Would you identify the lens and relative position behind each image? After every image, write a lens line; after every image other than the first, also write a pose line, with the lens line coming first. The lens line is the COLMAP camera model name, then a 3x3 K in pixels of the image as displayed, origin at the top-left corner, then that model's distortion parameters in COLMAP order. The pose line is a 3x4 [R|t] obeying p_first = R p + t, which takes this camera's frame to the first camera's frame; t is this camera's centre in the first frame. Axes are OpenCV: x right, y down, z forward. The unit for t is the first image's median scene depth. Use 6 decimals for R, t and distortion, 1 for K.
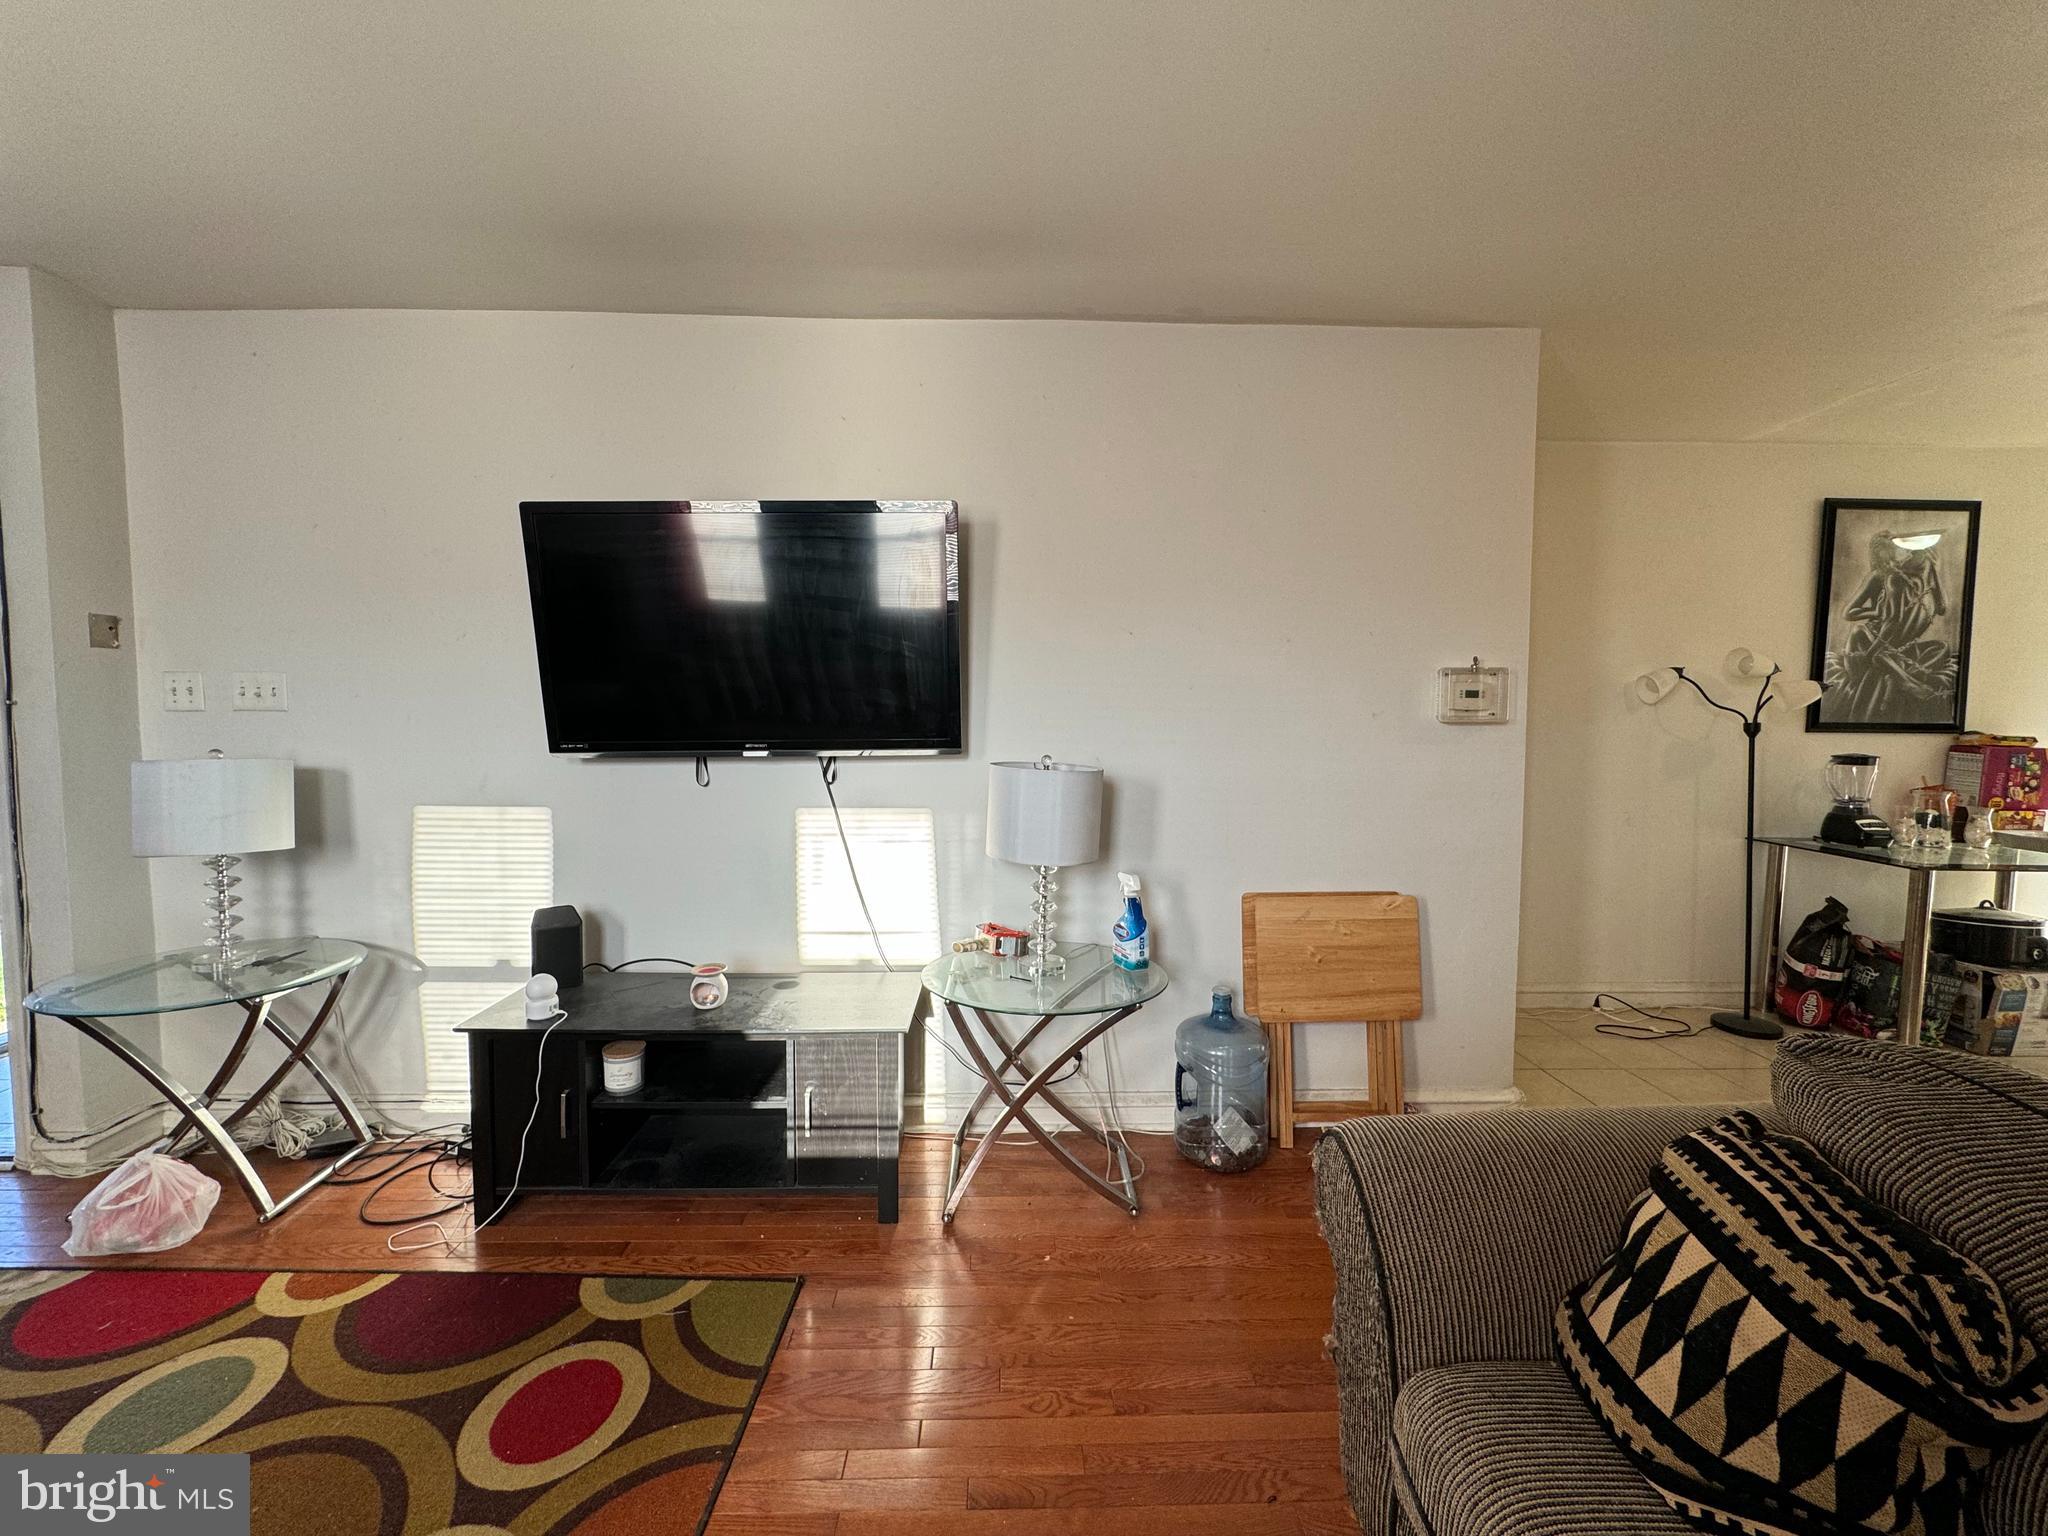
lens RADIAL K [[814.3, 0, 1023.3], [0, 814.3, 762.4], [0, 0, 1]] dist [-0.001819, 0.000438]
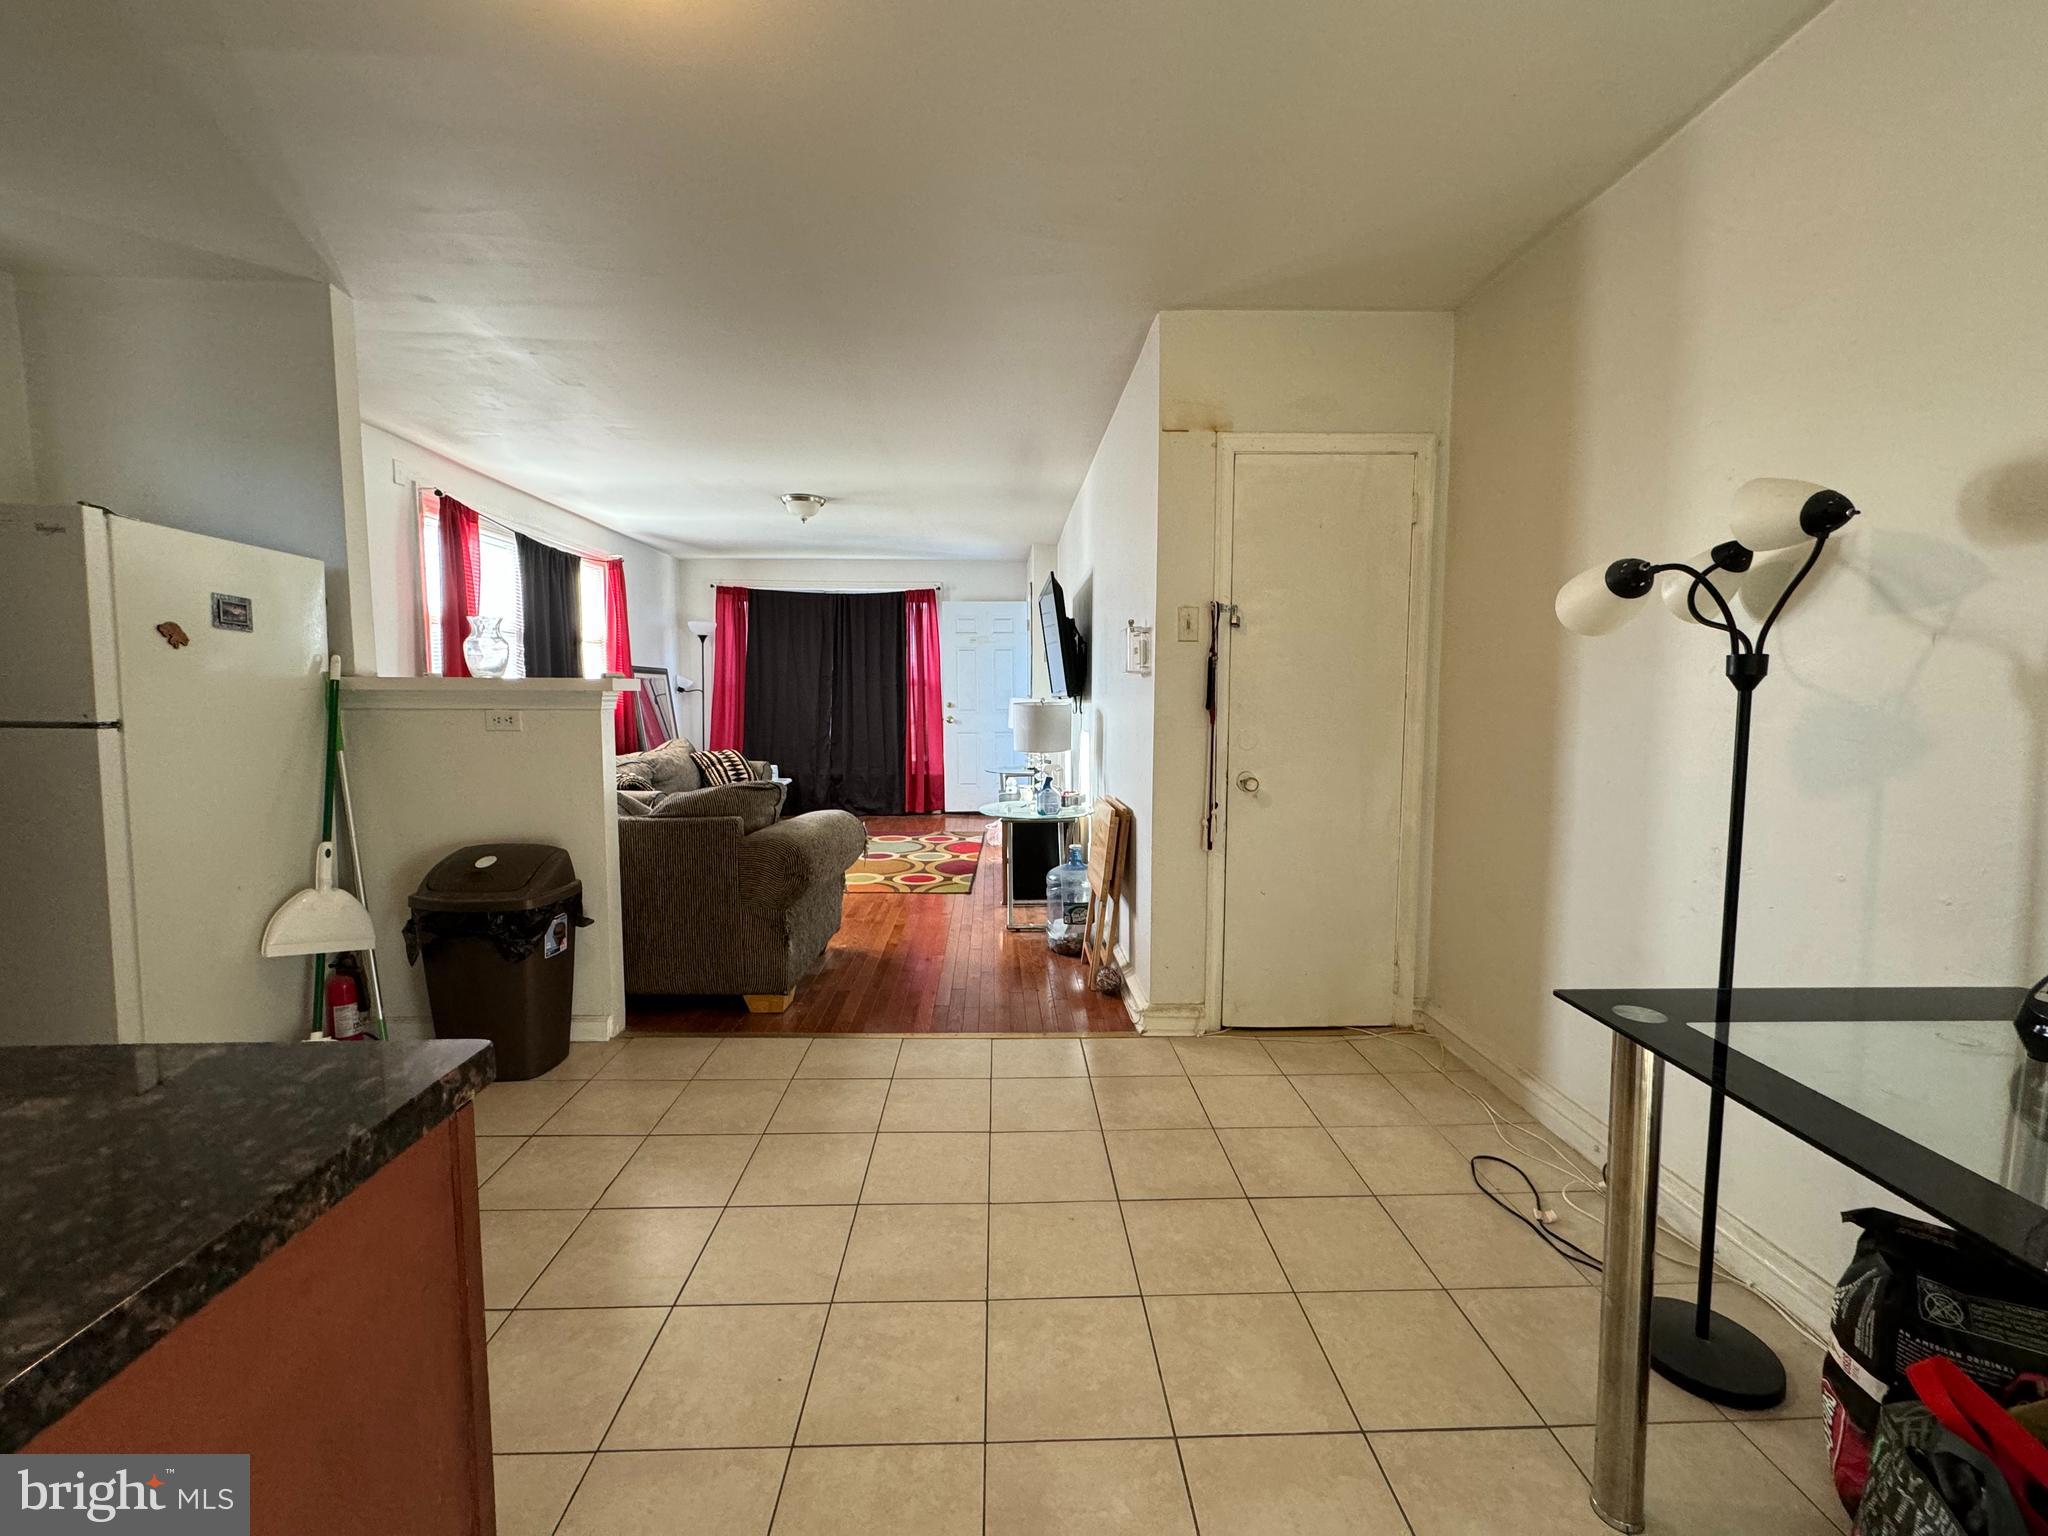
lens RADIAL K [[814.3, 0, 1023.3], [0, 814.3, 762.4], [0, 0, 1]] dist [-0.001819, 0.000438]
pose [[0.013533, 0.080732, -0.996644, 1.696131], [-0.058555, 0.995089, 0.079811, -0.006754], [0.998192, 0.057278, 0.018194, 0.797195]]
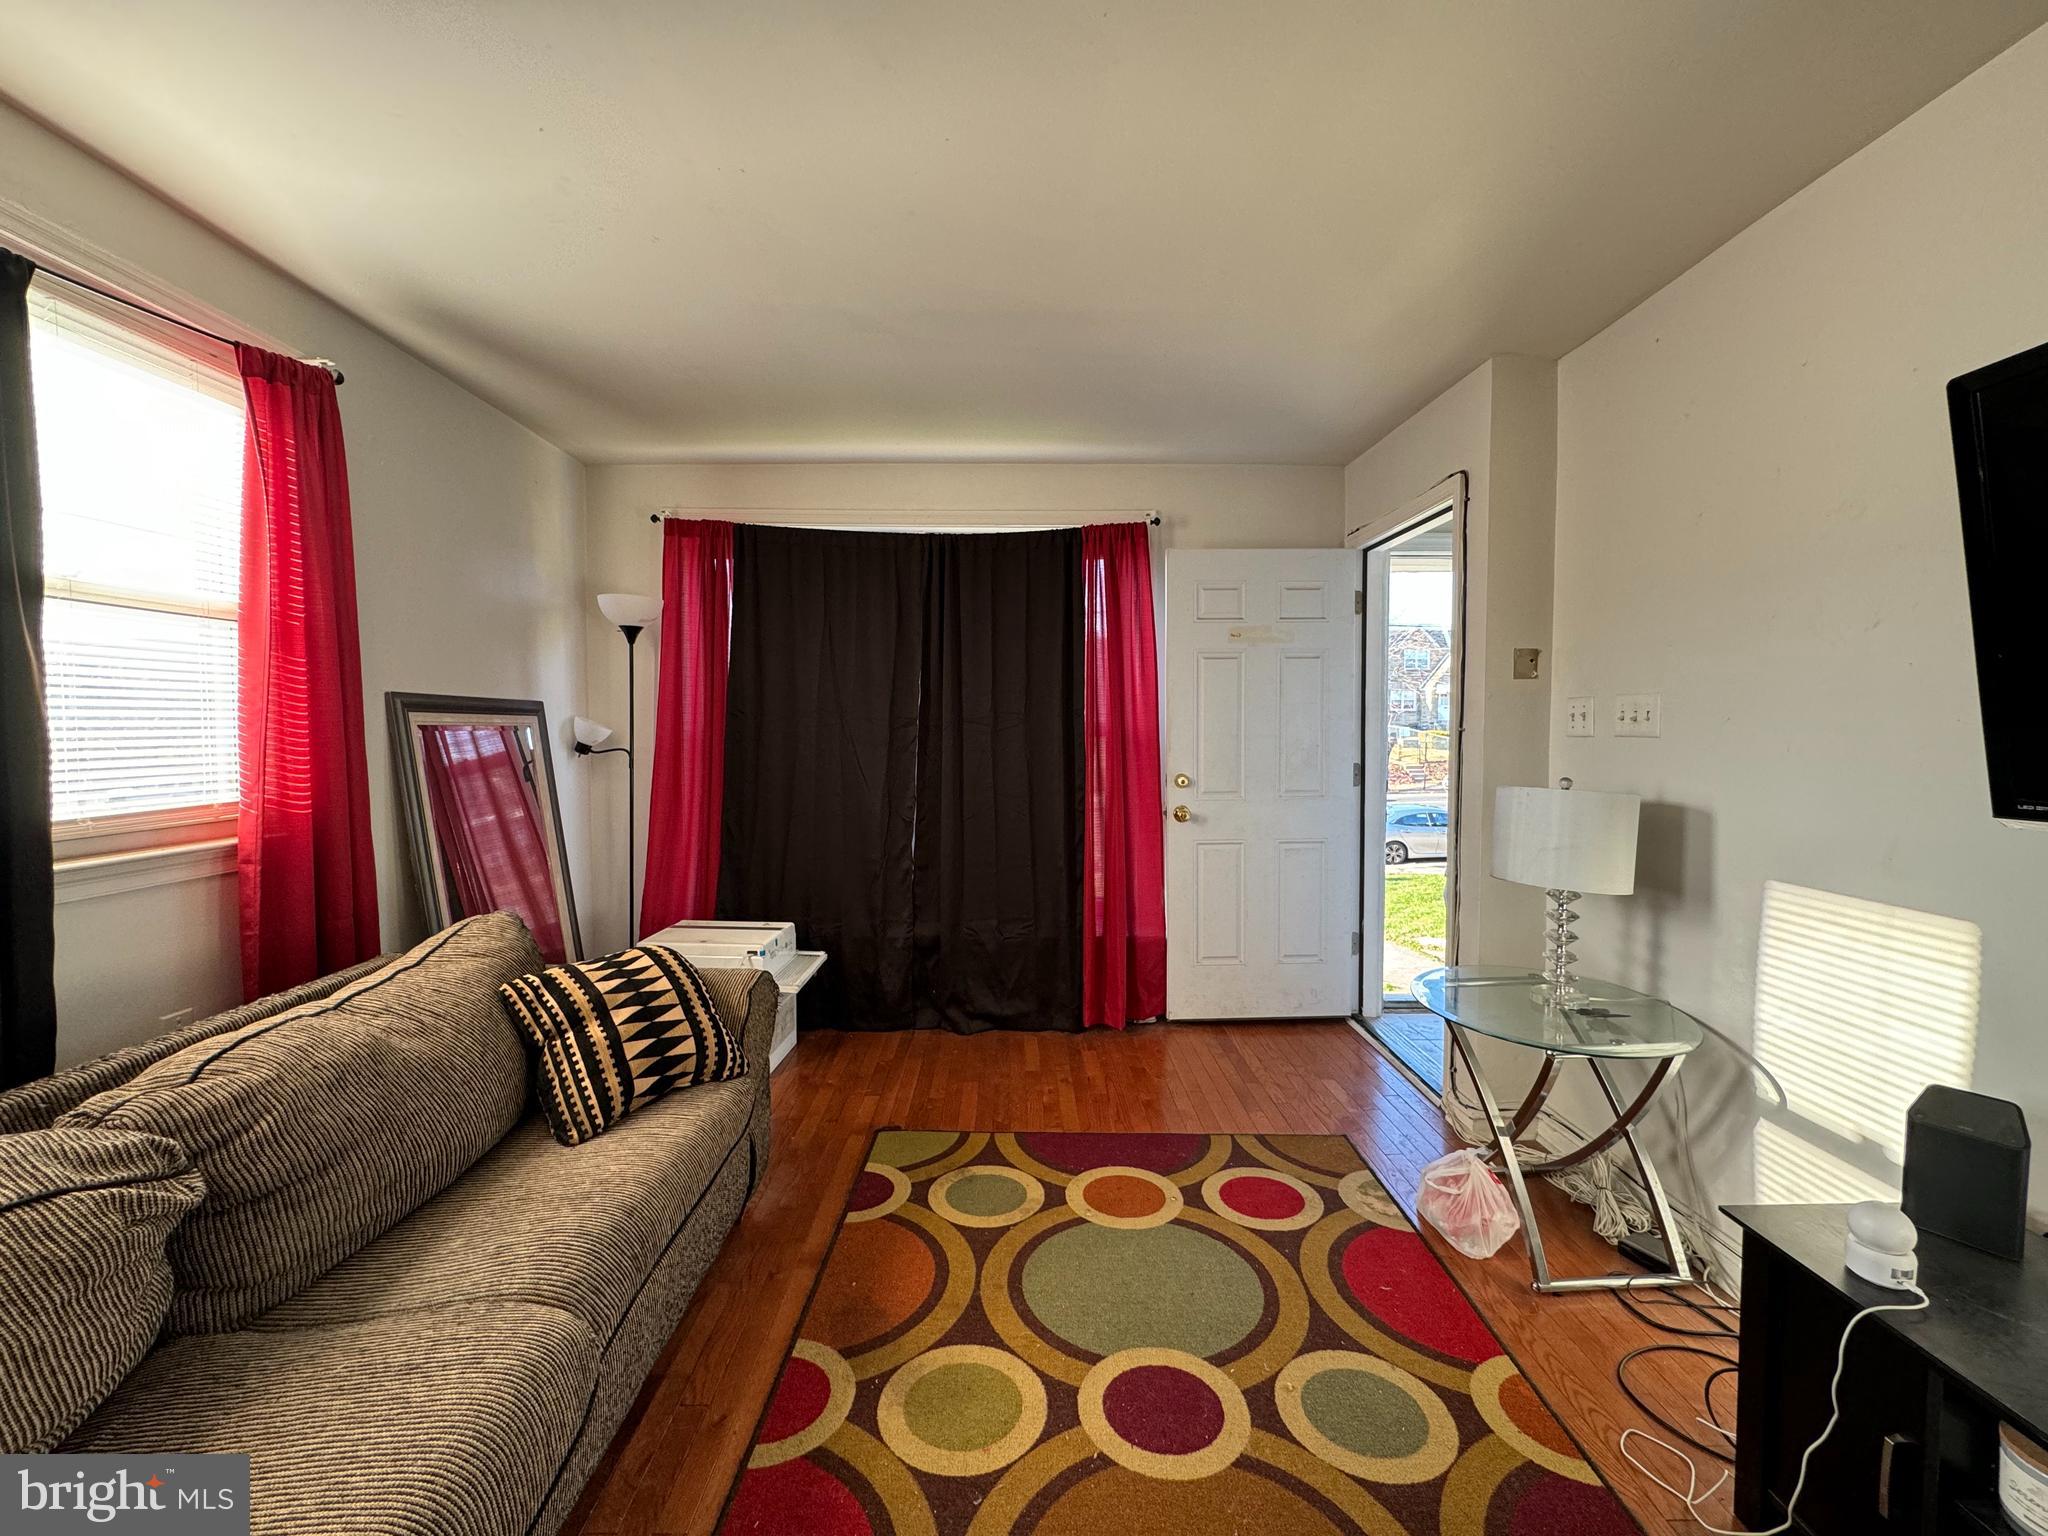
lens RADIAL K [[814.3, 0, 1023.3], [0, 814.3, 762.4], [0, 0, 1]] dist [-0.001819, 0.000438]
pose [[-0.011629, 0.039517, -0.999151, -0.020341], [-0.055853, 0.997633, 0.040107, -0.031431], [0.998371, 0.056272, -0.009395, 0.310587]]
